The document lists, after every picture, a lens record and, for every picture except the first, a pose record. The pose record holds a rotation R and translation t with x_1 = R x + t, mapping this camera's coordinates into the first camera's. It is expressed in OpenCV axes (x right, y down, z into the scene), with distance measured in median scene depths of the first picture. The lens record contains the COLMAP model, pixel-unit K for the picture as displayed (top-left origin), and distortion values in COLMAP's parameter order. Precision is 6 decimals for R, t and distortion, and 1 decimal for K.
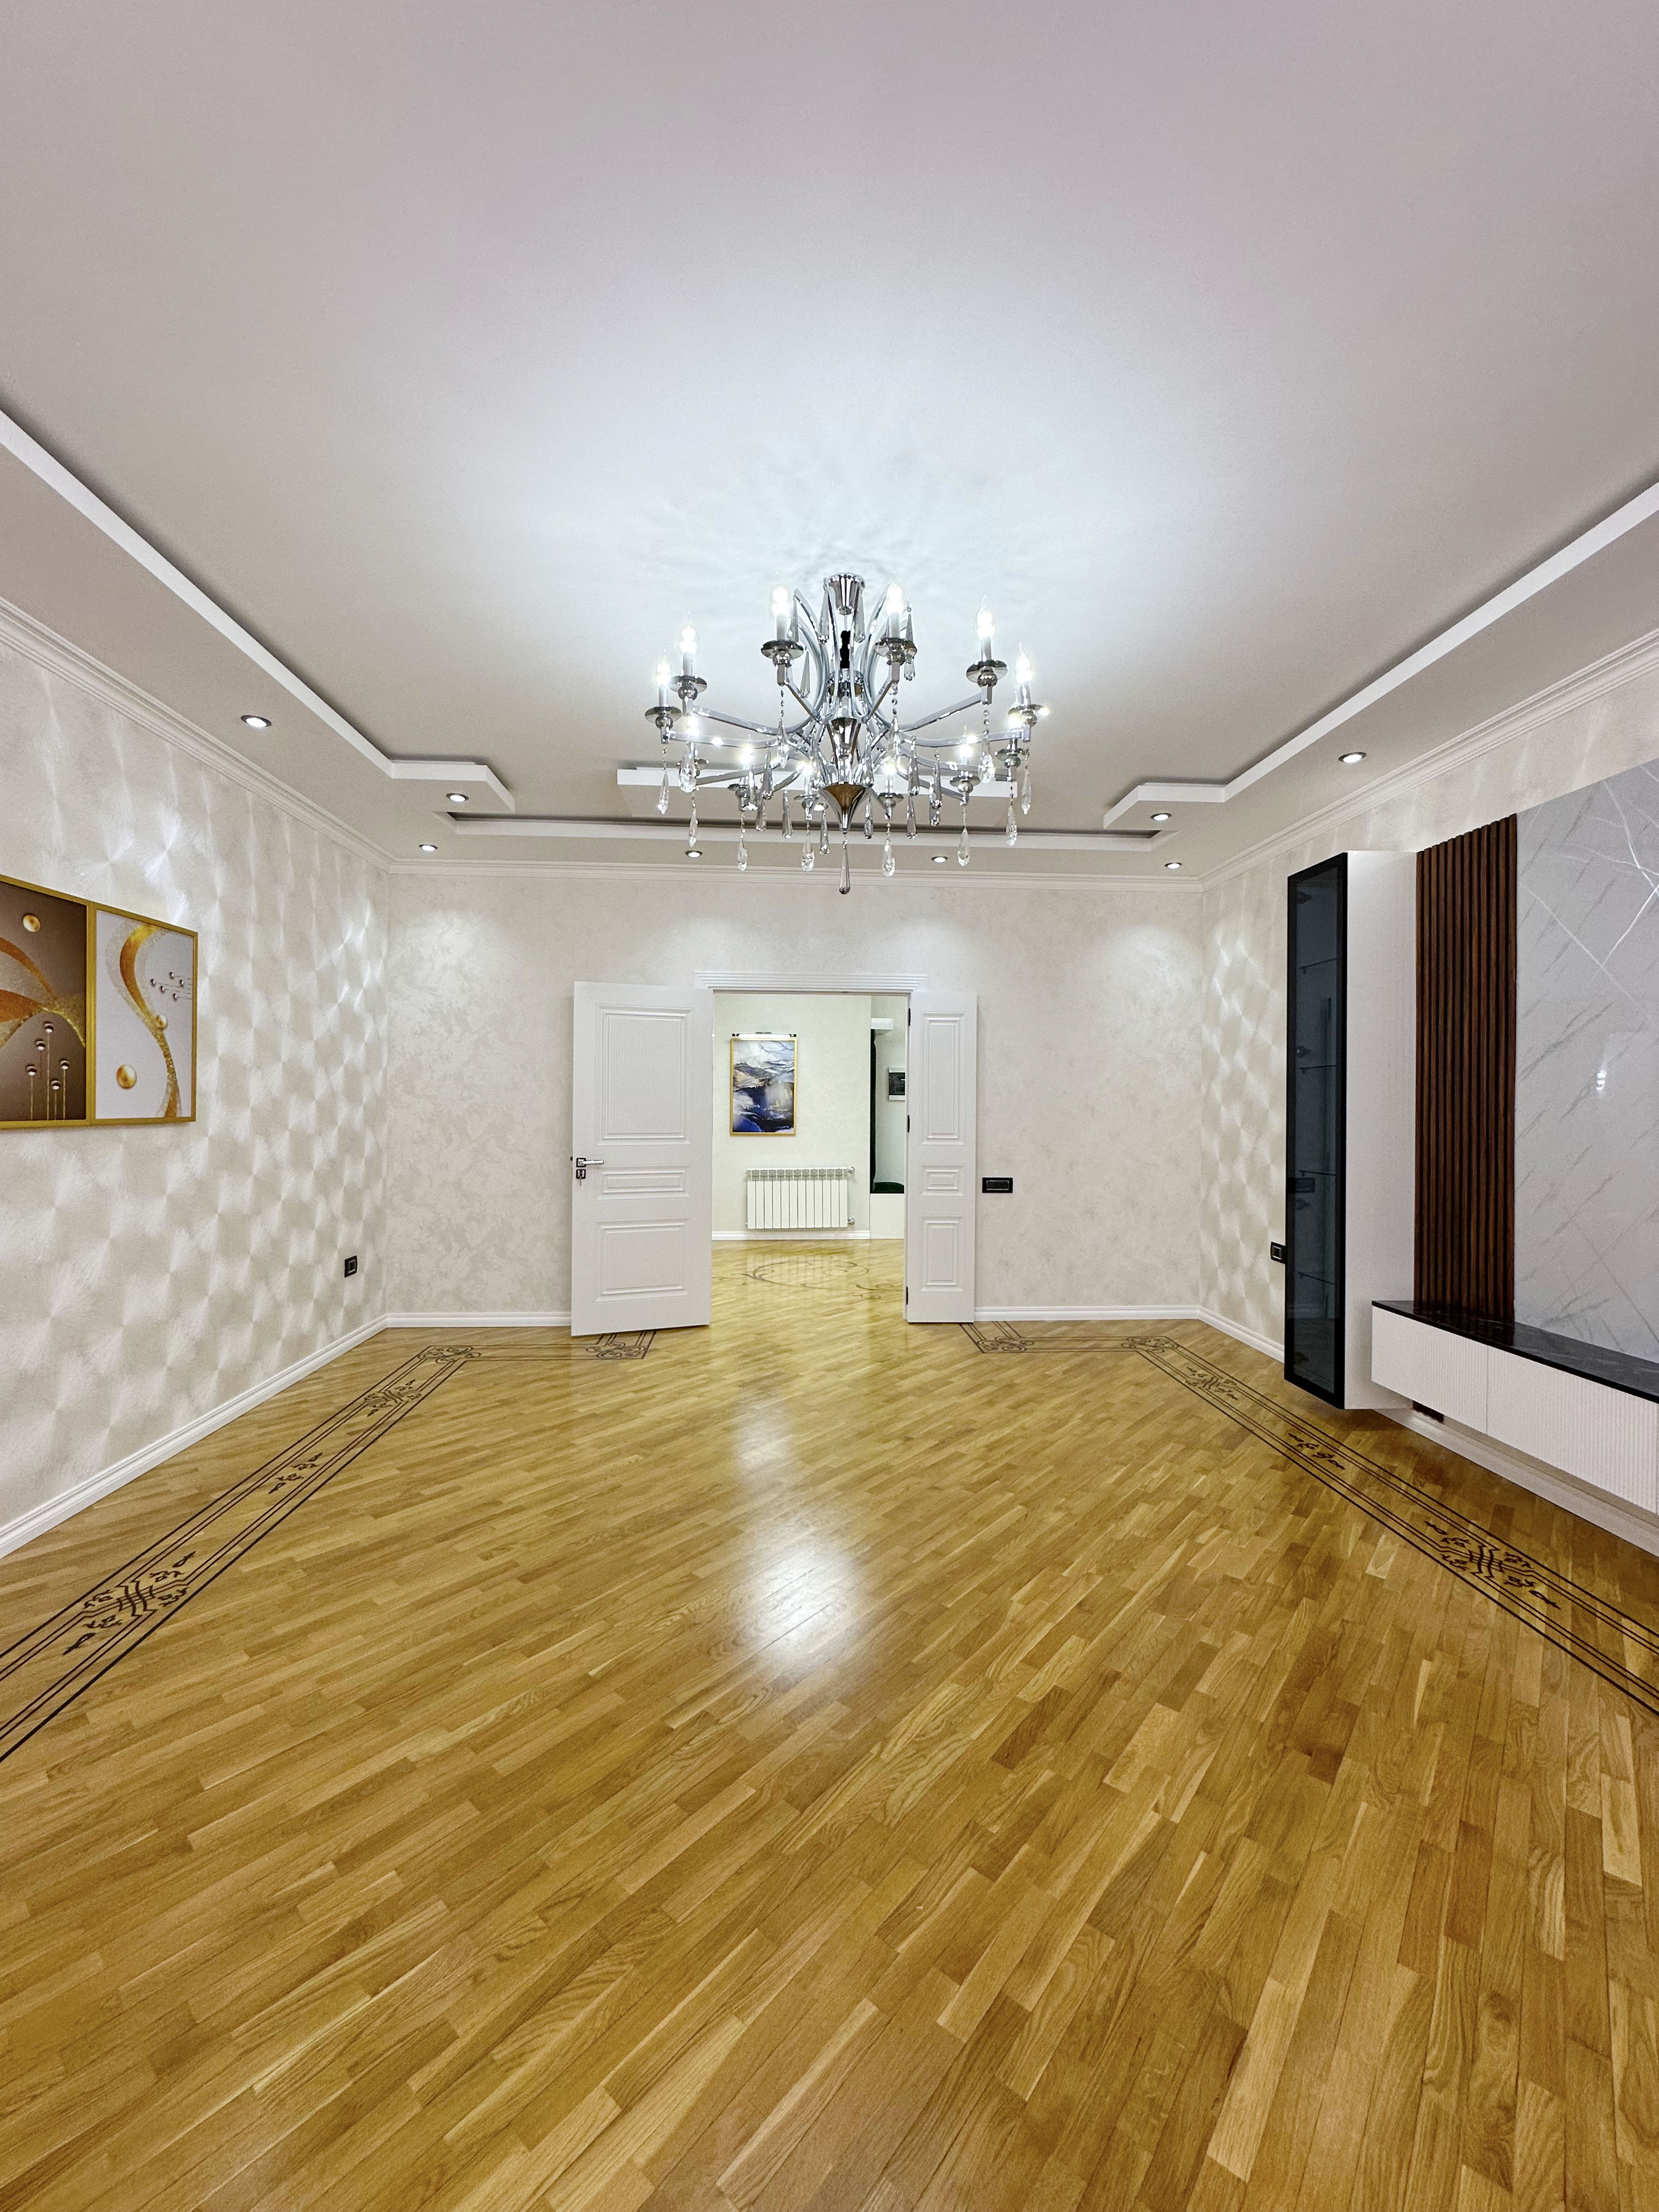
lens RADIAL K [[882.8, 0, 828.3], [0, 882.8, 1106.3], [0, 0, 1]] dist [-0.003226, 0.000637]
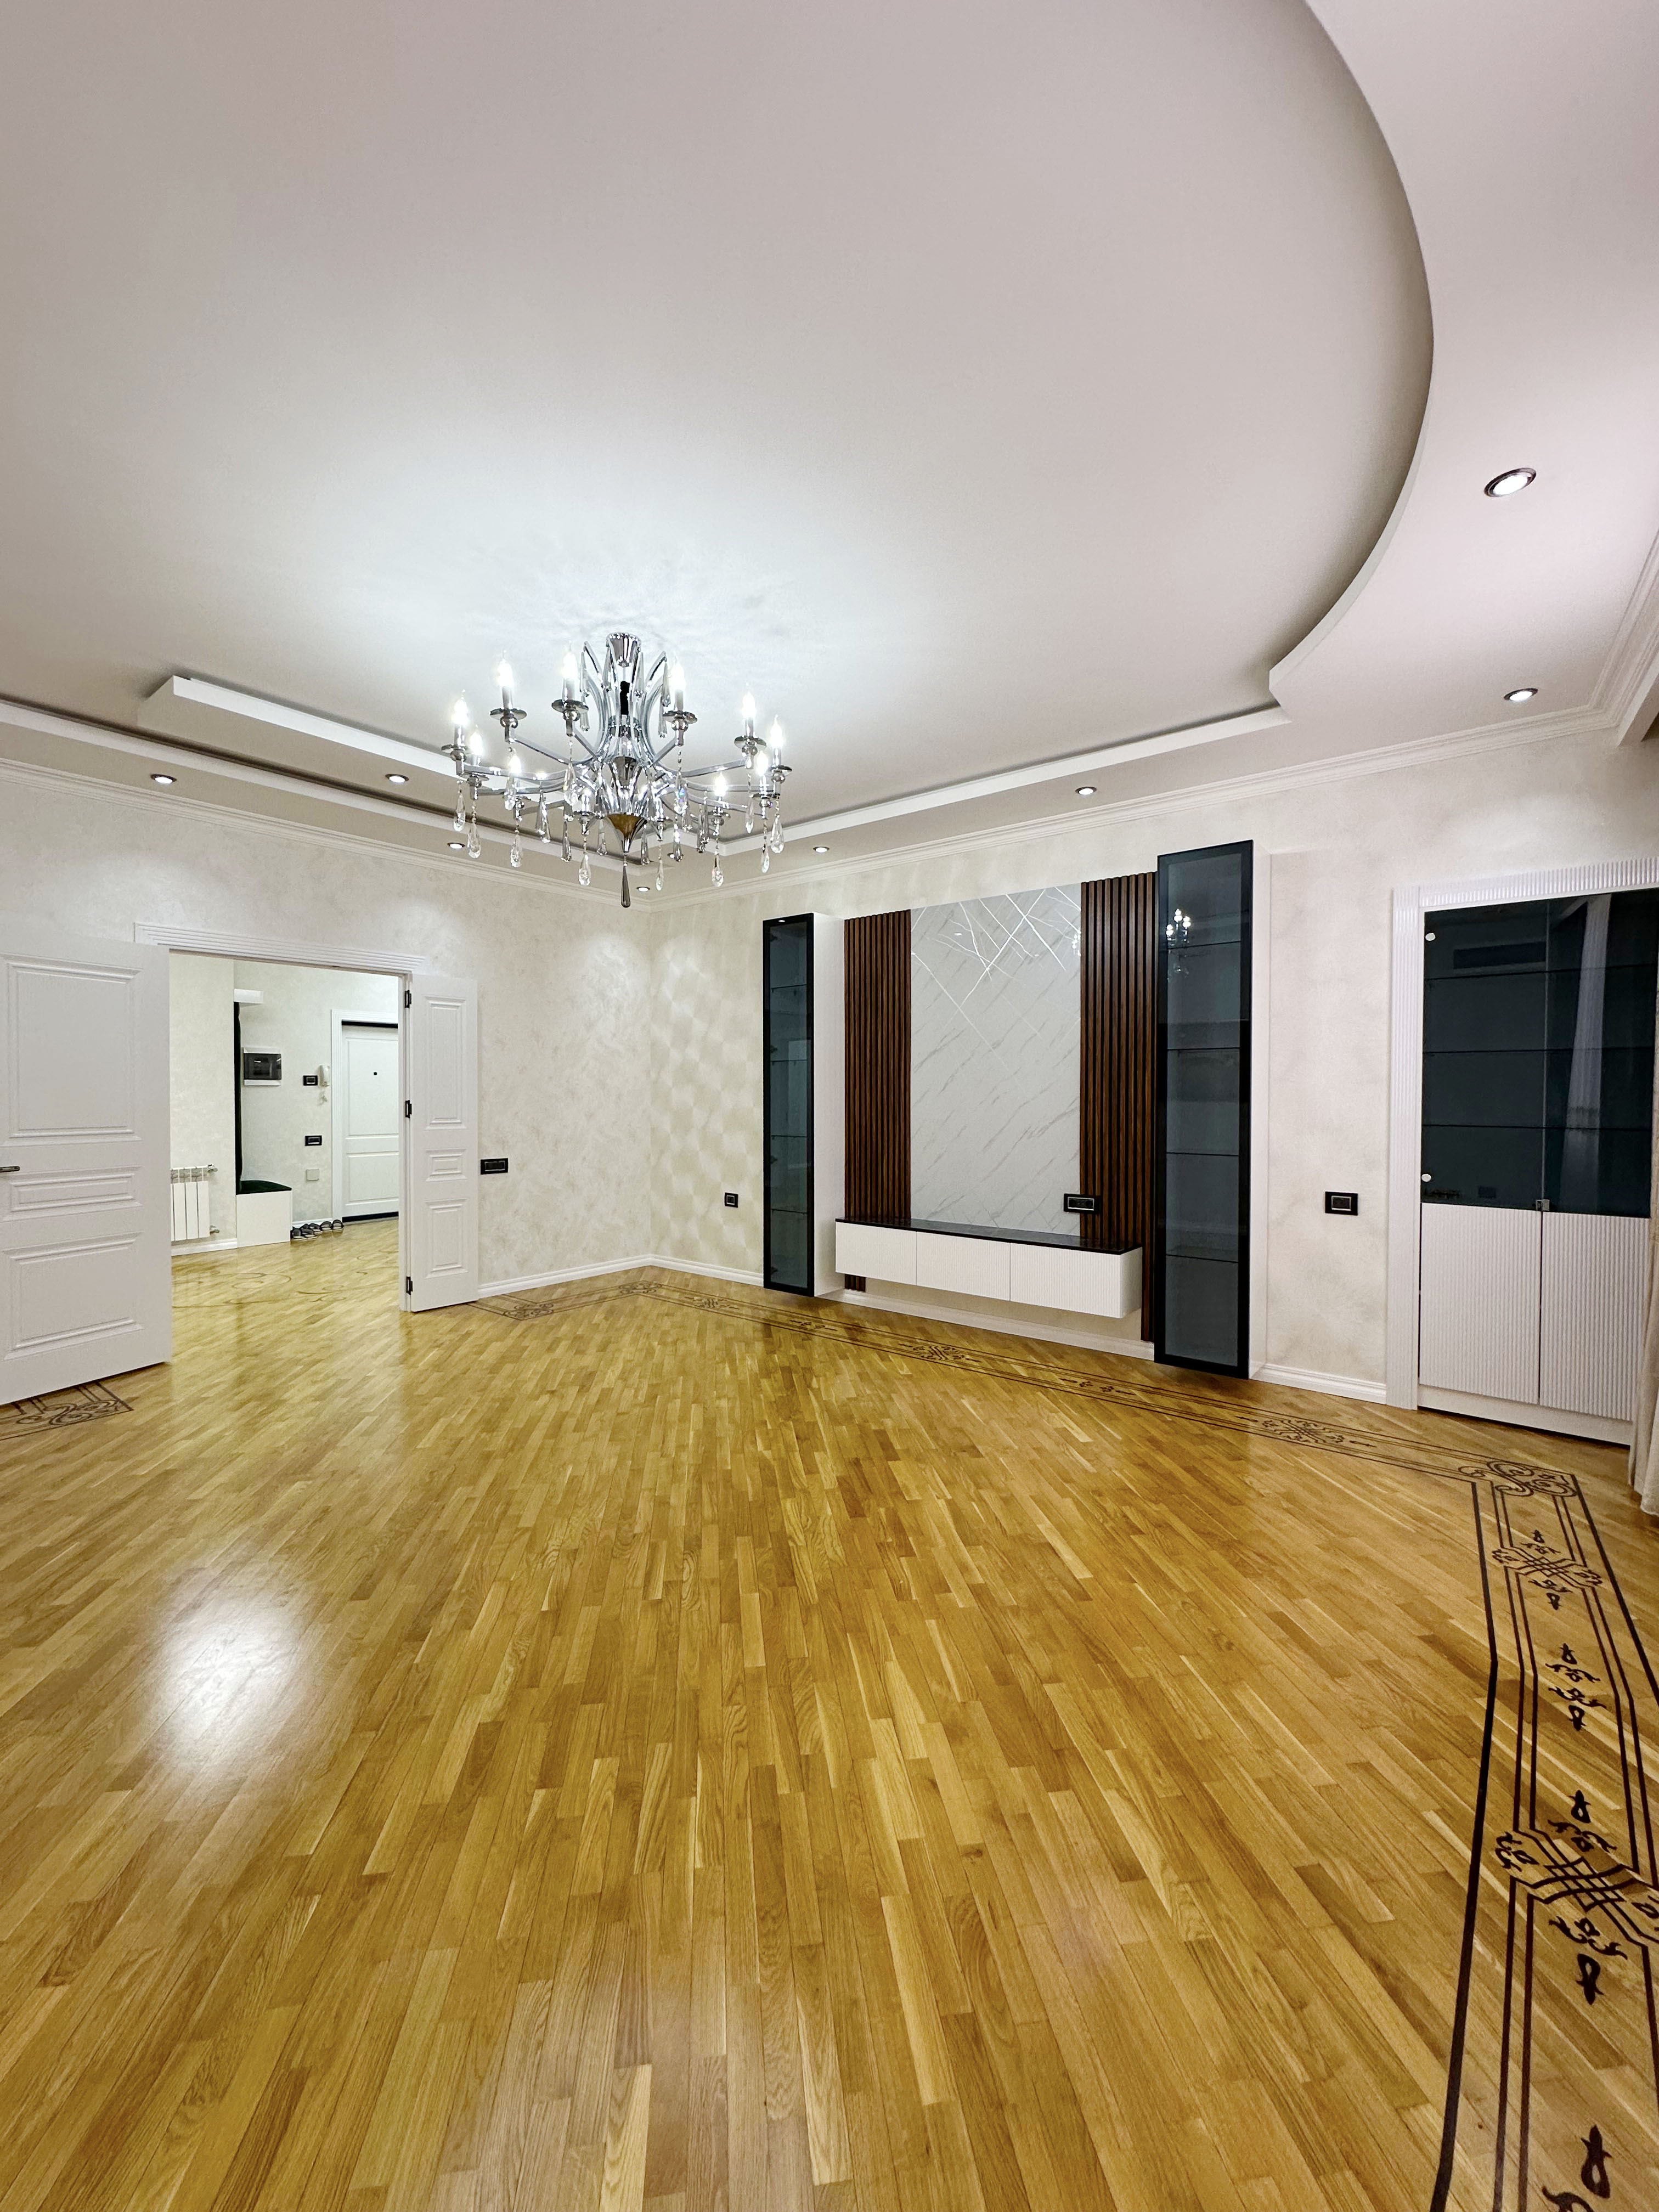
lens RADIAL K [[882.8, 0, 828.3], [0, 882.8, 1106.3], [0, 0, 1]] dist [-0.003226, 0.000637]
pose [[0.670207, -0.017976, 0.741956, -0.525839], [0.006226, 0.999808, 0.018599, 0.002581], [-0.742148, -0.007846, 0.670190, 0.009657]]
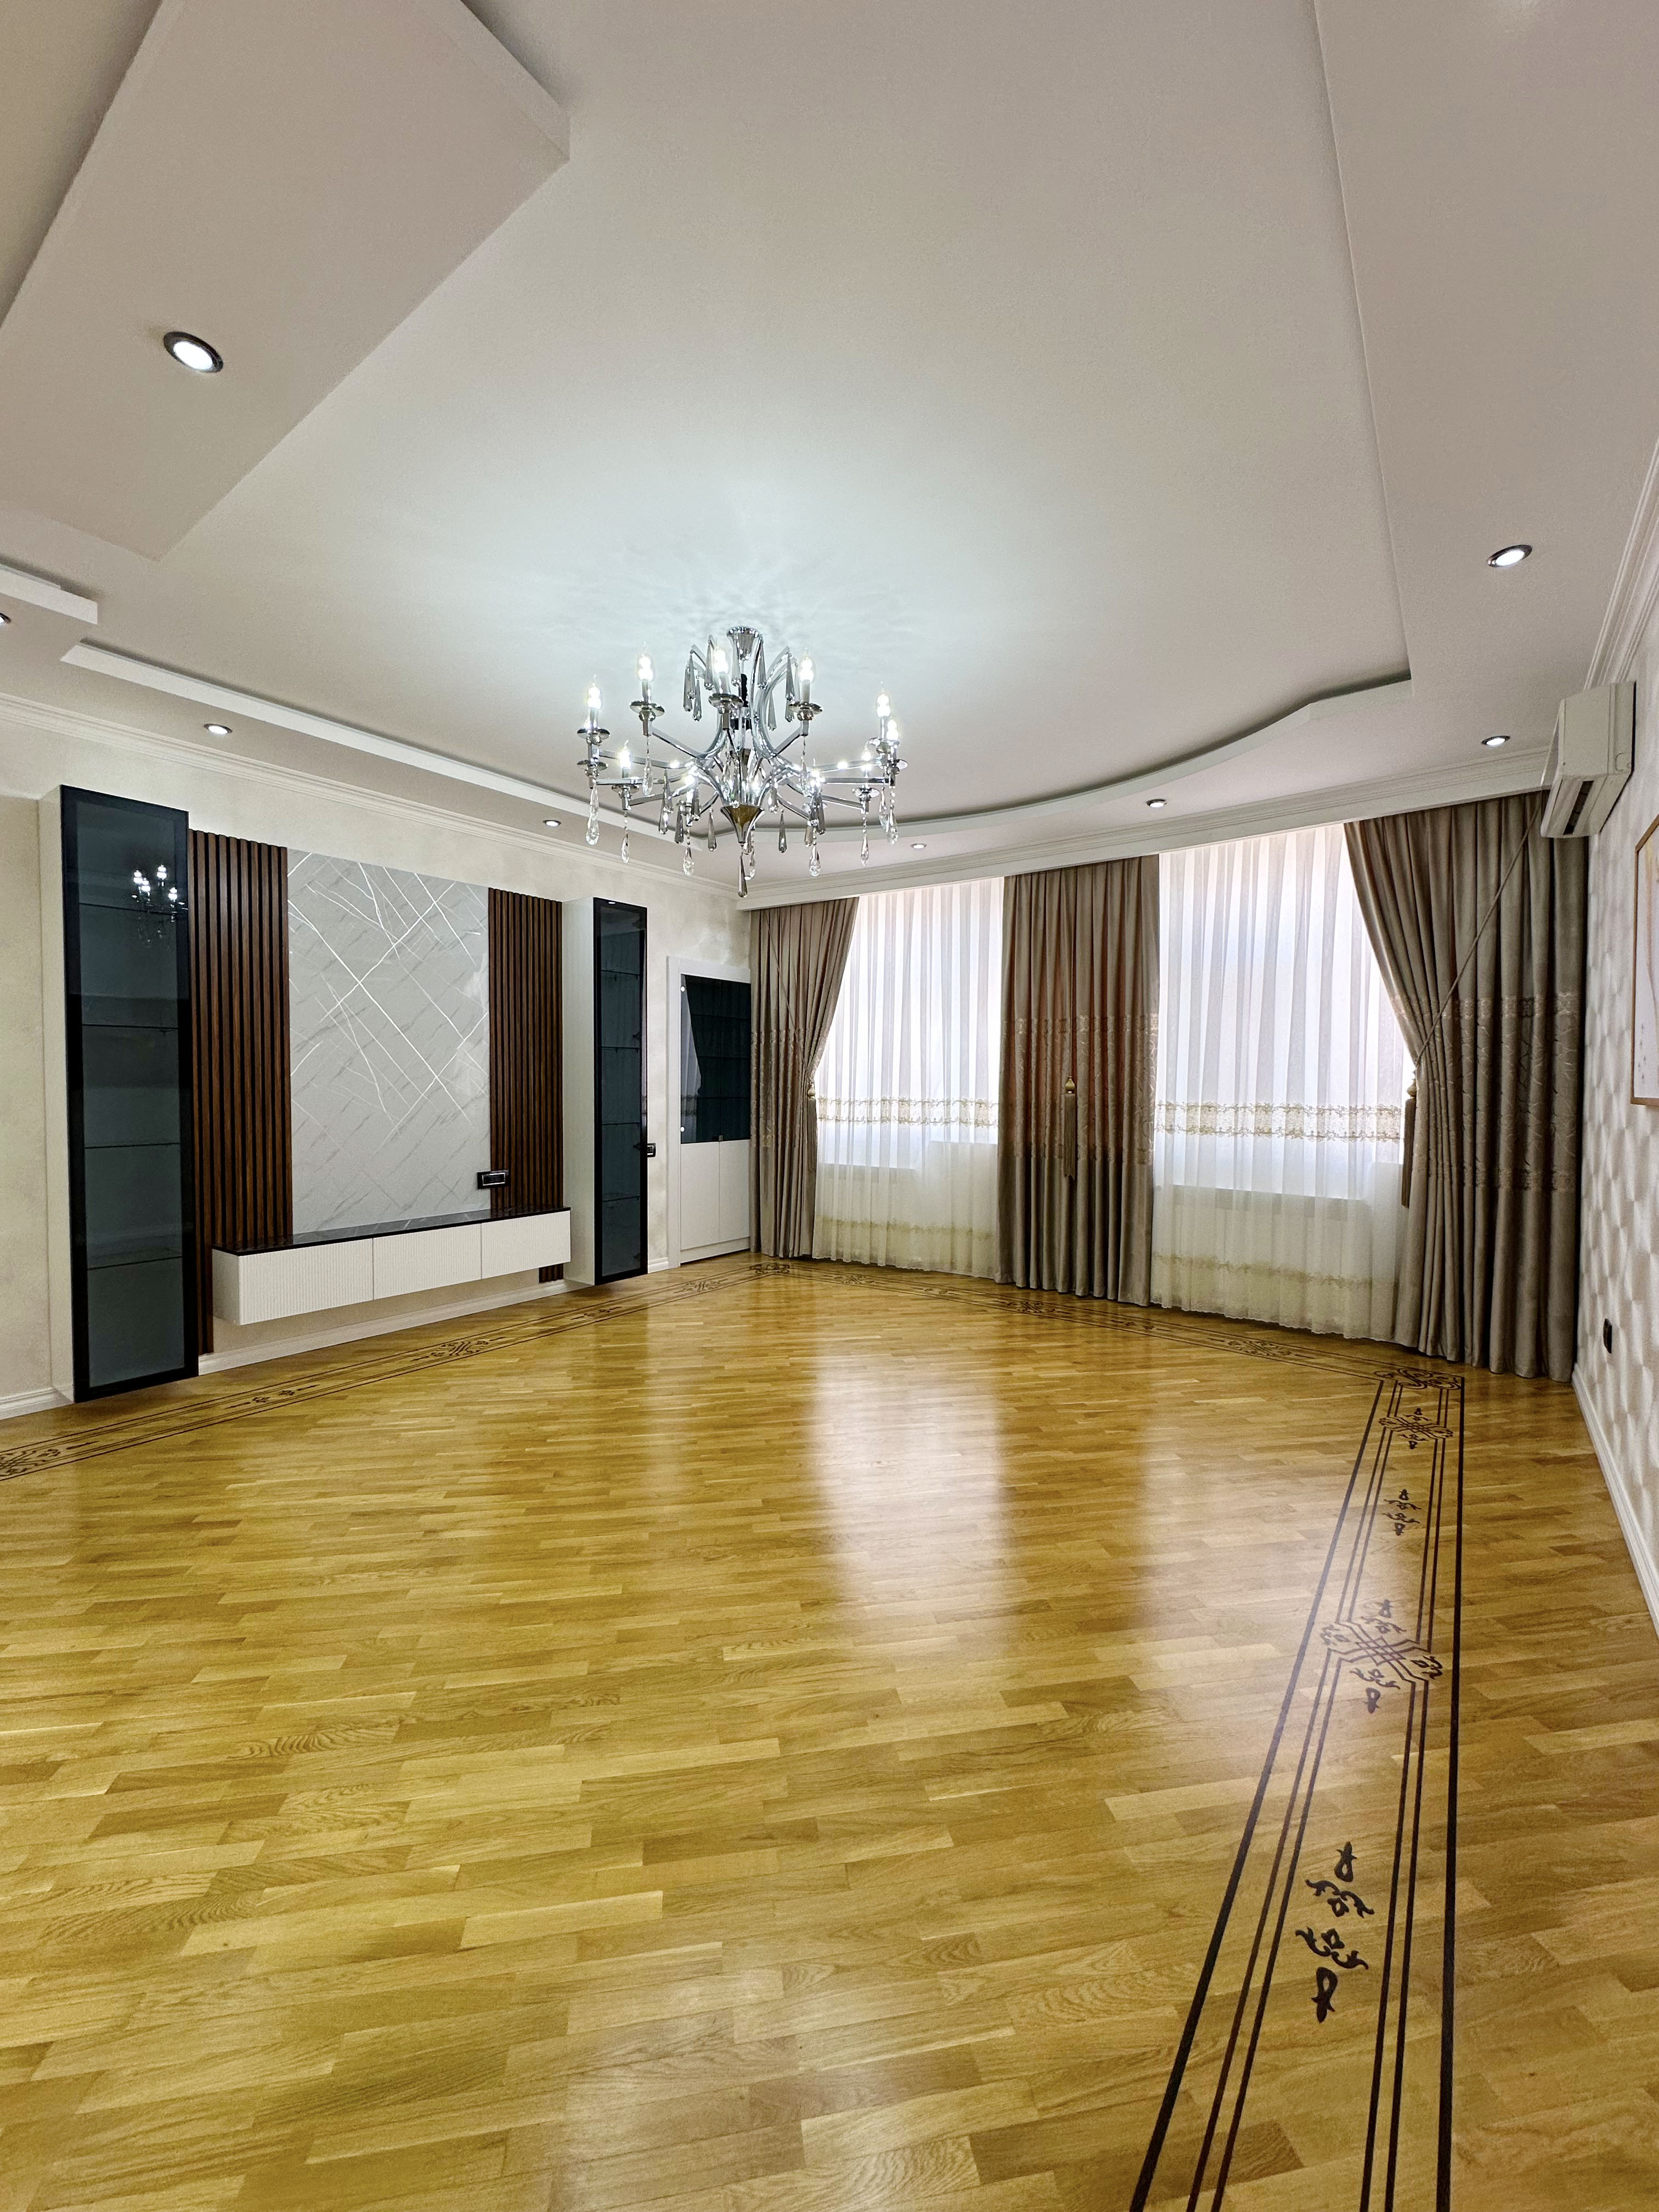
lens RADIAL K [[882.8, 0, 828.3], [0, 882.8, 1106.3], [0, 0, 1]] dist [-0.003226, 0.000637]
pose [[-0.767351, -0.026440, 0.640682, -0.659311], [-0.006416, 0.999416, 0.033559, 0.001872], [-0.641196, 0.021640, -0.767072, 1.441512]]
